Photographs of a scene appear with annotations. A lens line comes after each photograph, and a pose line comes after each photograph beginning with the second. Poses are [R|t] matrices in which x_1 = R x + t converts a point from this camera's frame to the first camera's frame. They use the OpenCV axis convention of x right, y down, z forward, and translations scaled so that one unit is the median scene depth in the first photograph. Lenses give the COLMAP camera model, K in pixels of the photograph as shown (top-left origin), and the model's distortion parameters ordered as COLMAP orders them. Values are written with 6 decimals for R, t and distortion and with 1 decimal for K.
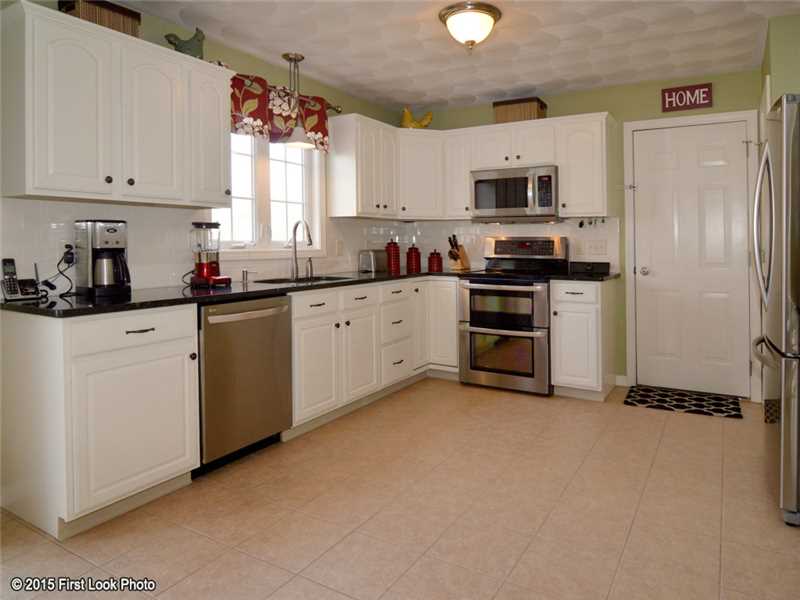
lens RADIAL K [[497.4, 0, 469.7], [0, 497.4, 245.5], [0, 0, 1]] dist [0.002234, 0.000478]
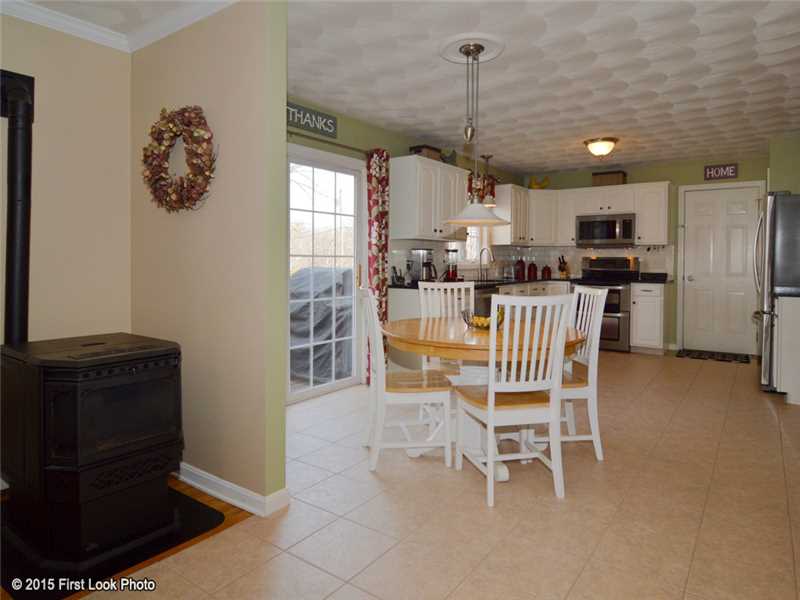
lens RADIAL K [[508.3, 0, 412.2], [0, 508.3, 284.5], [0, 0, 1]] dist [-0.003688, -0.000687]
pose [[0.991329, 0.009029, -0.131094, -0.327978], [-0.003806, 0.999191, 0.040036, 0.008591], [0.131349, -0.039190, 0.990561, -0.754793]]
